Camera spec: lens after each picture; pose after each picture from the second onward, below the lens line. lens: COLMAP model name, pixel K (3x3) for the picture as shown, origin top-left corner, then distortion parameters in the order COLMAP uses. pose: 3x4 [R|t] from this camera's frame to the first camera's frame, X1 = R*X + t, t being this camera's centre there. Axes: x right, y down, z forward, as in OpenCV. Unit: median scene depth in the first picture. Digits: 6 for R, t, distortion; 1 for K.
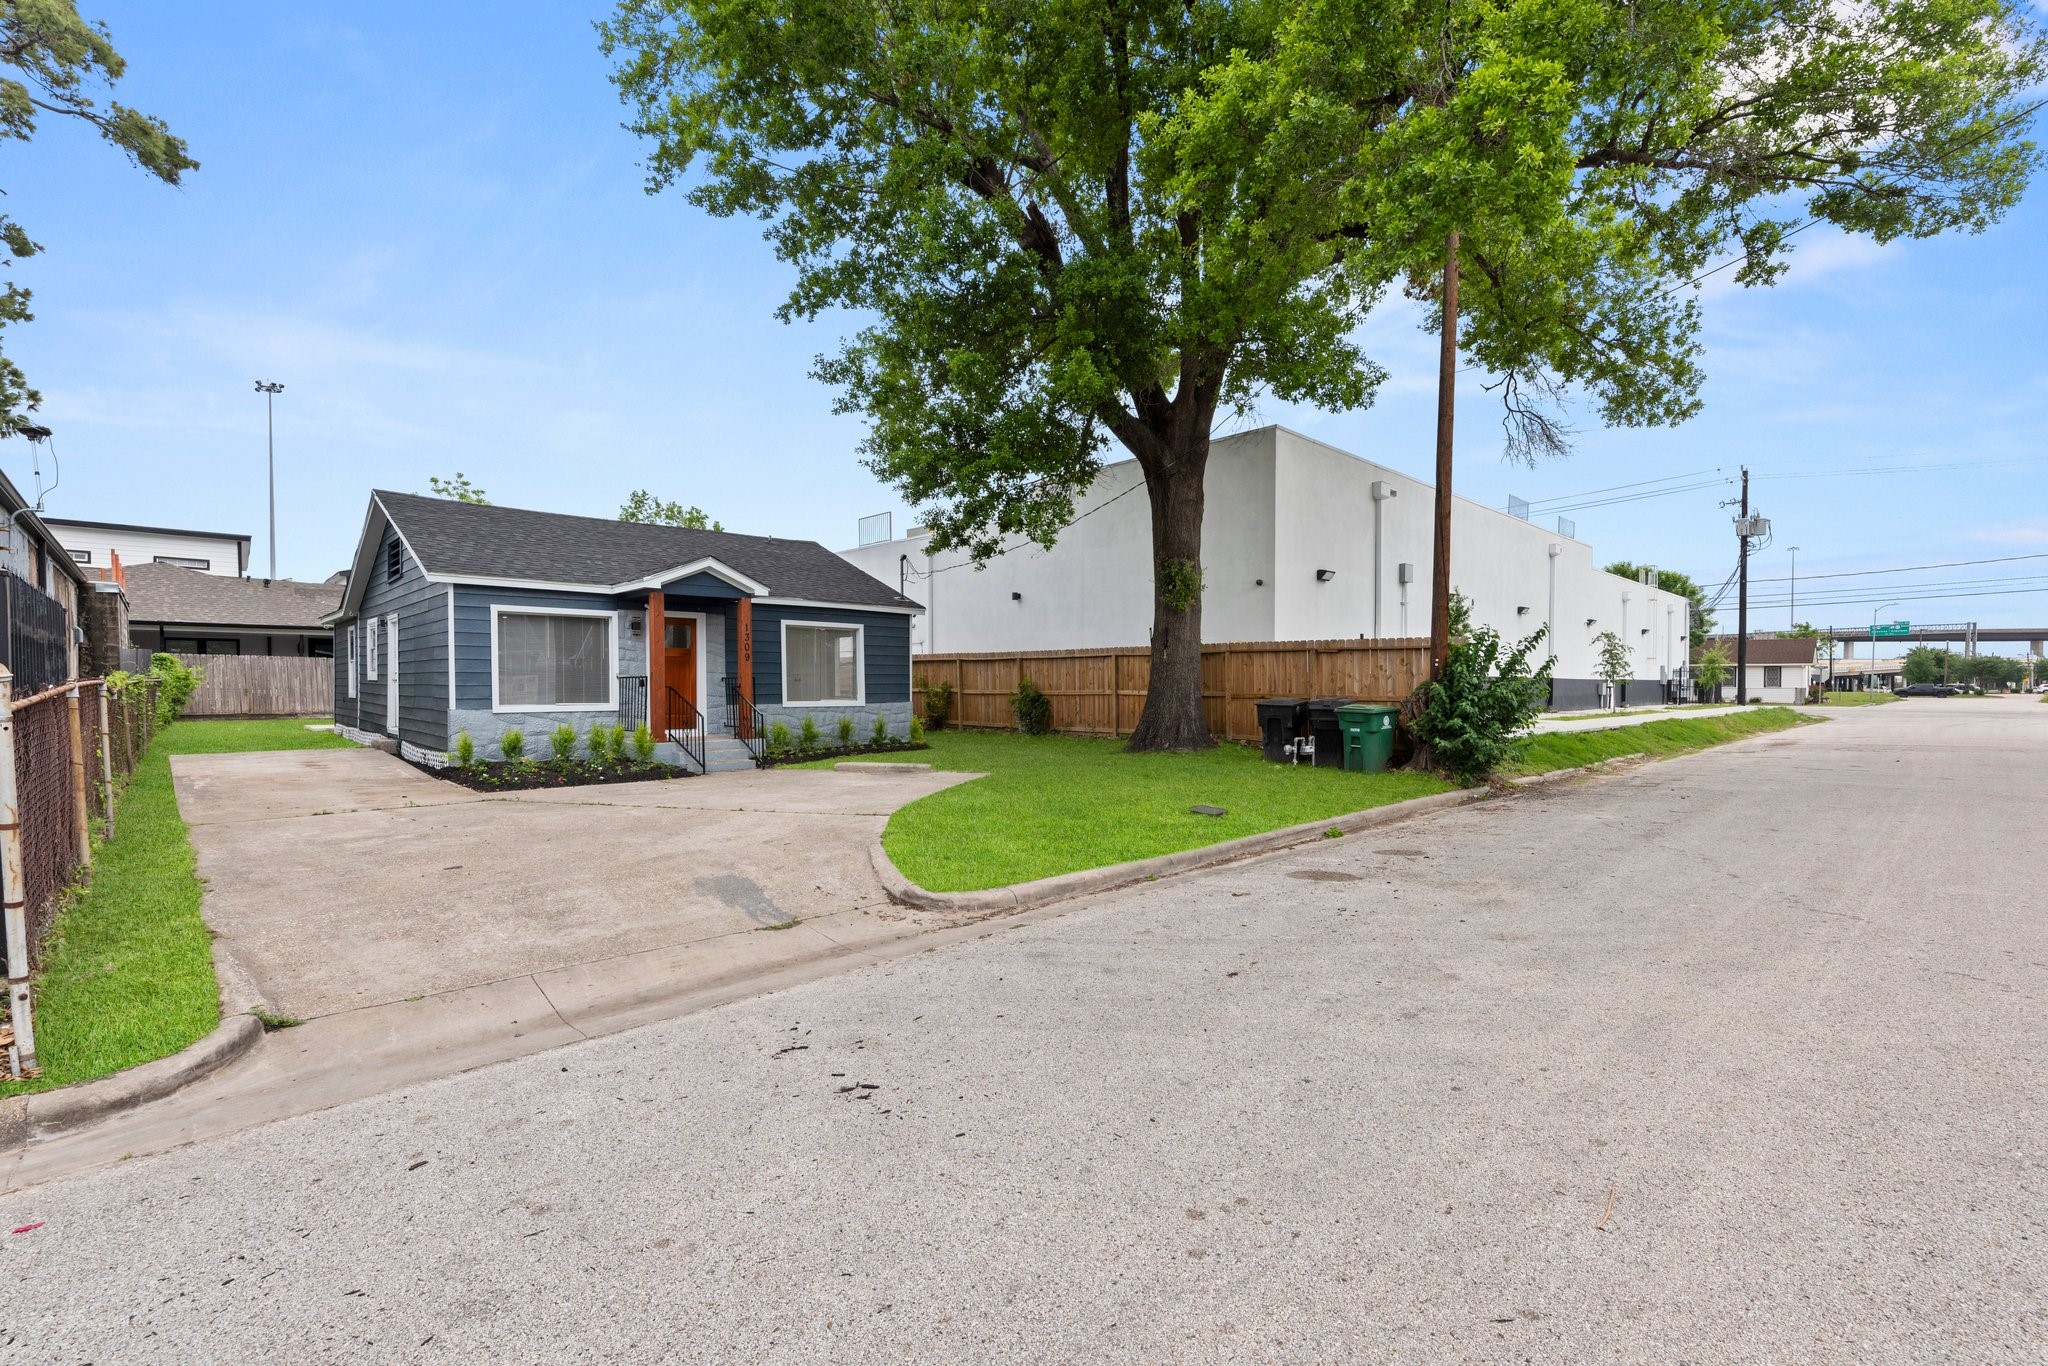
lens RADIAL K [[866.8, 0, 1032.4], [0, 866.8, 687.1], [0, 0, 1]] dist [0.003535, 0.000383]
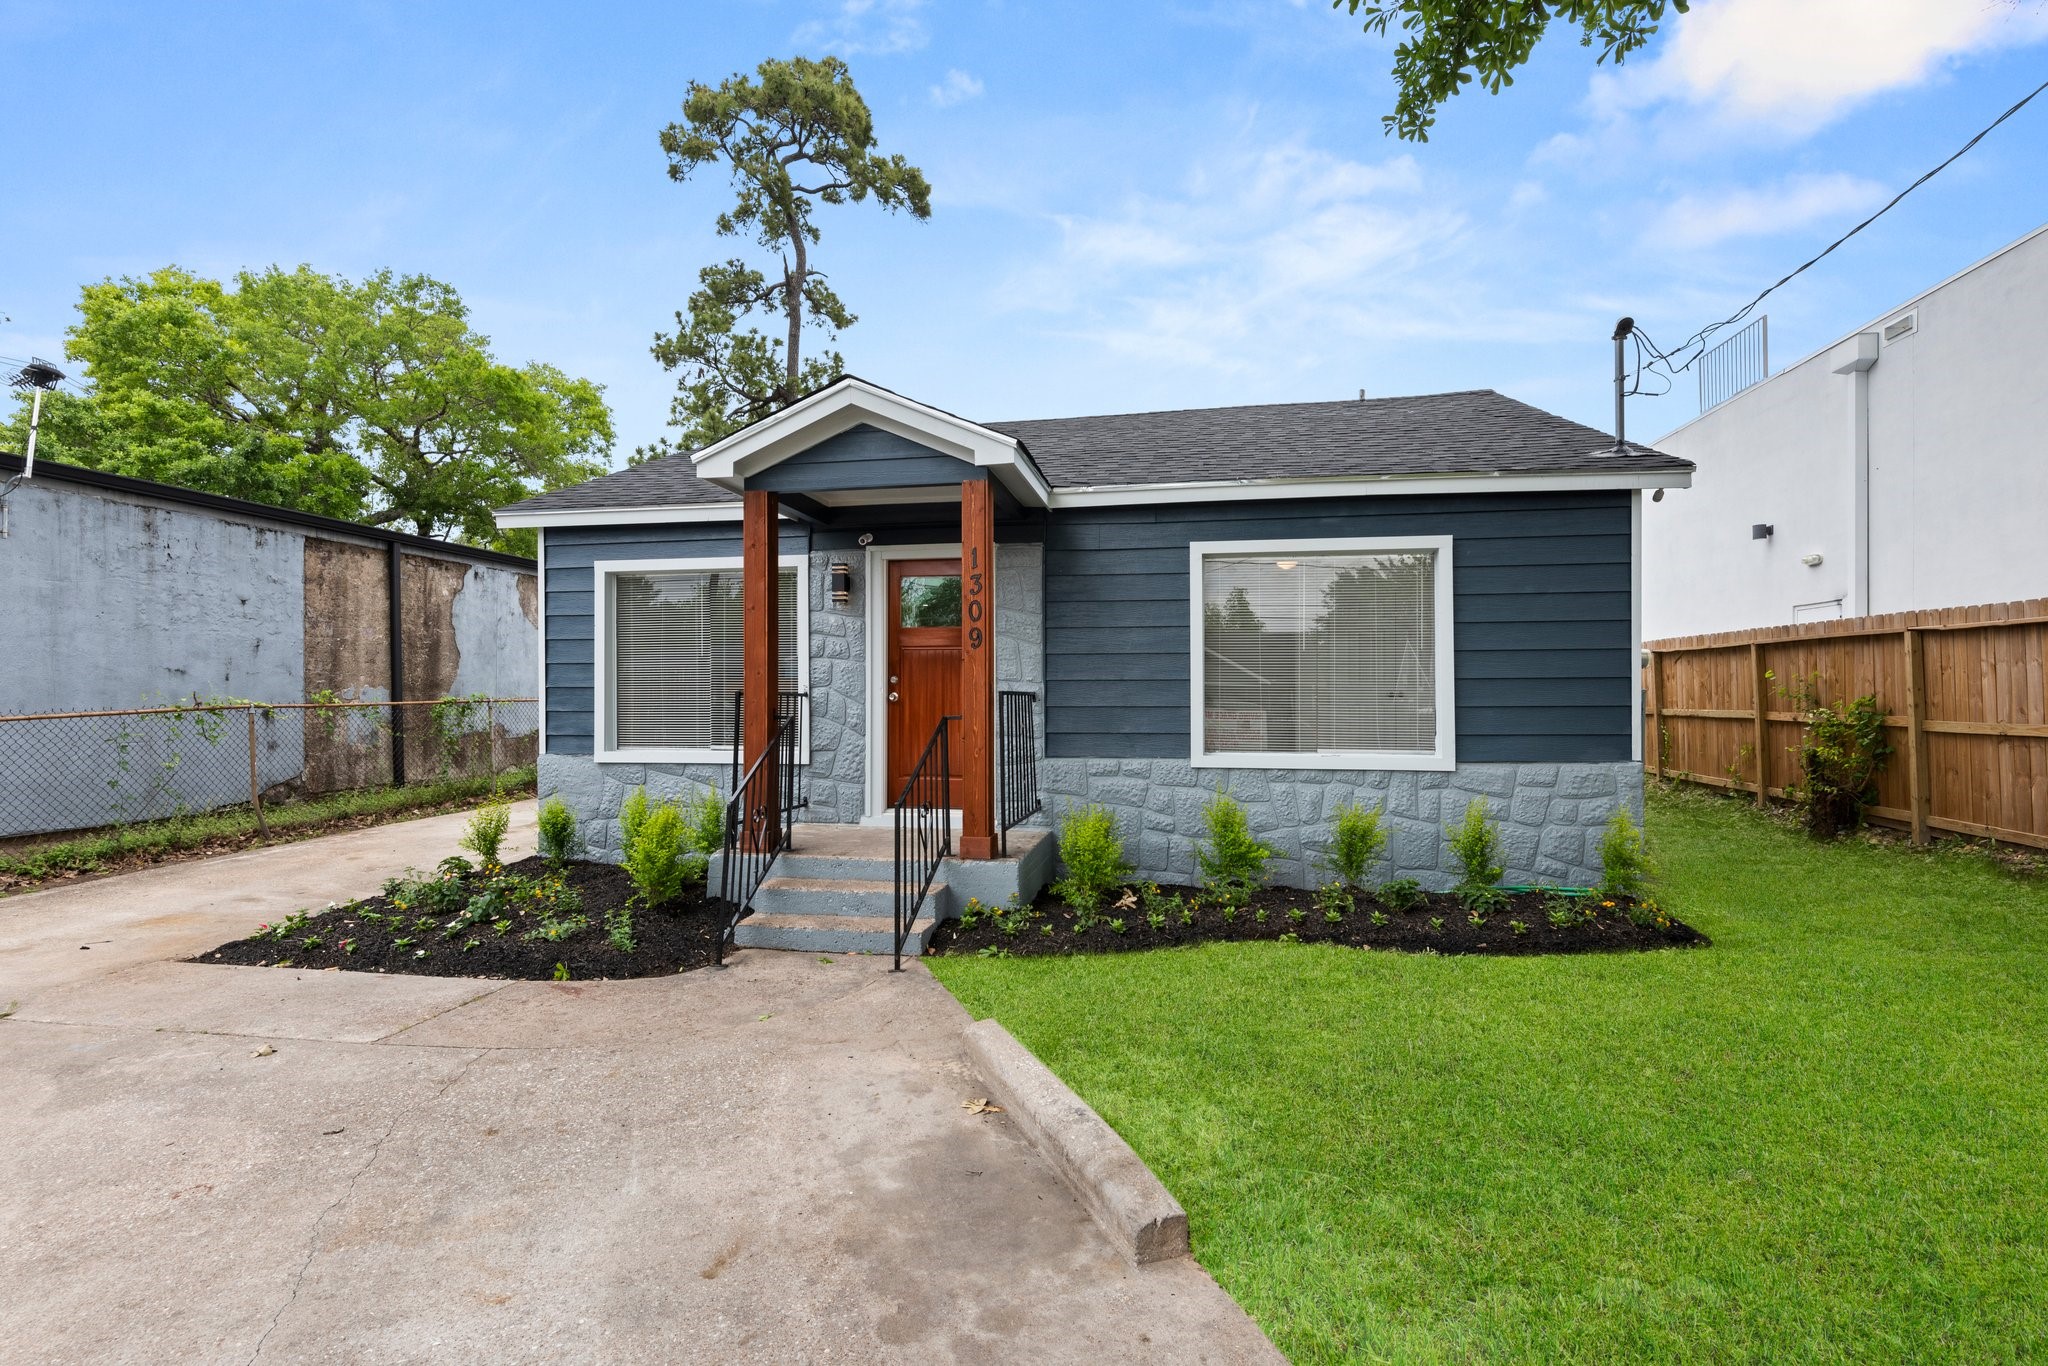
lens RADIAL K [[966.5, 0, 1036.1], [0, 966.5, 698.3], [0, 0, 1]] dist [-0.000319, -0.000762]
pose [[0.598442, -0.001102, -0.801165, 0.015080], [0.000806, 0.999999, -0.000773, -0.006899], [0.801165, -0.000183, 0.598443, 0.639519]]
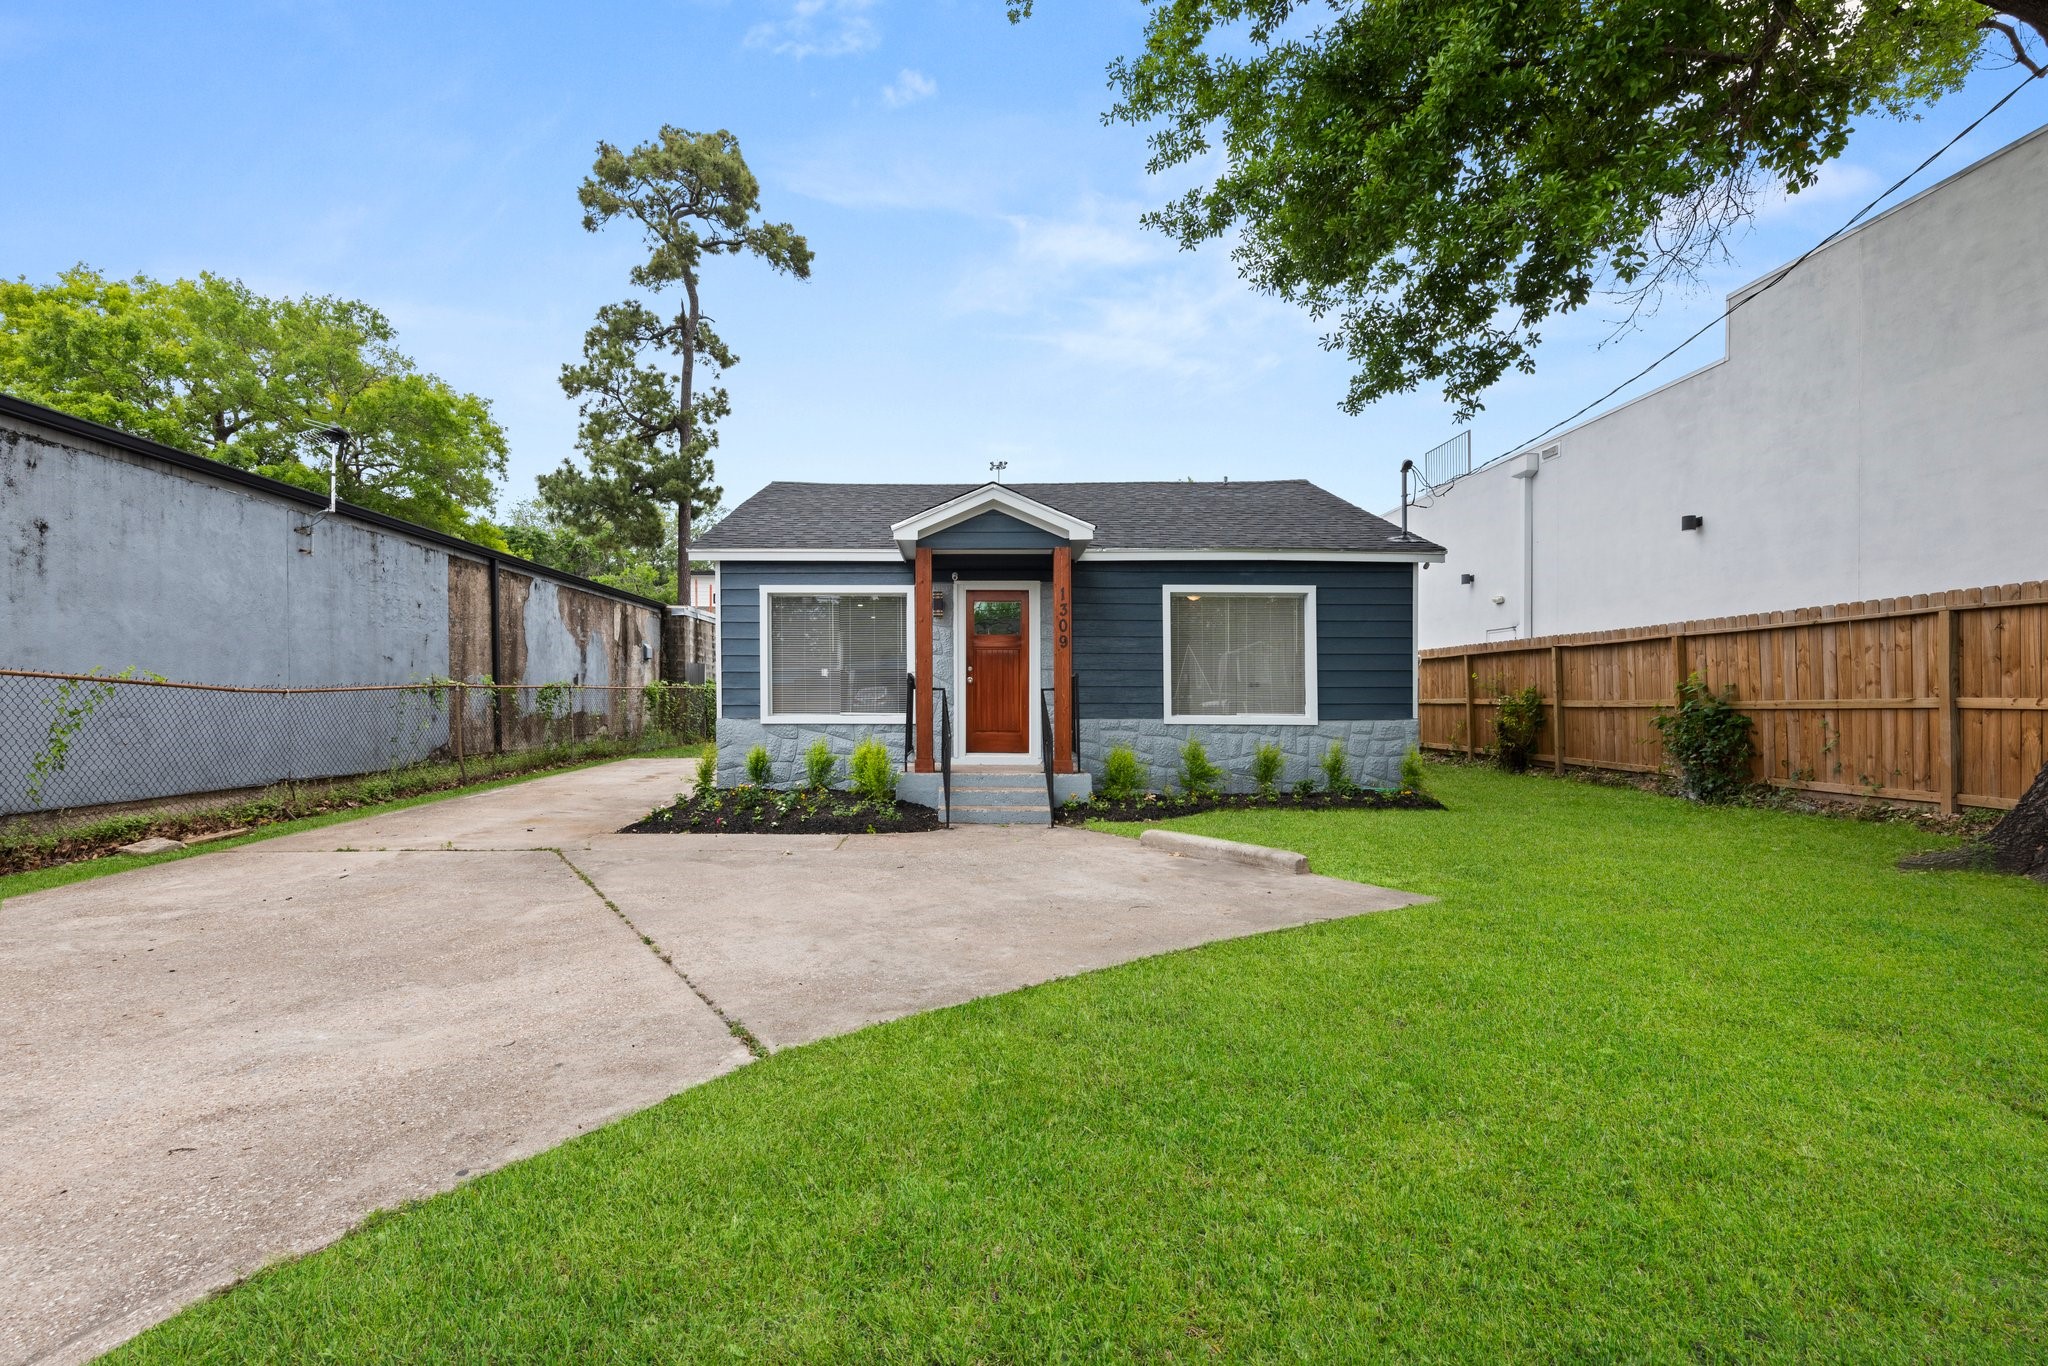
lens RADIAL K [[891.2, 0, 994.4], [0, 891.2, 703.7], [0, 0, 1]] dist [0.002515, 0.000857]
pose [[0.727679, 0.002233, -0.685914, 0.060206], [-0.003433, 0.999994, -0.000386, 0.008377], [0.685909, 0.002636, 0.727683, 0.416676]]
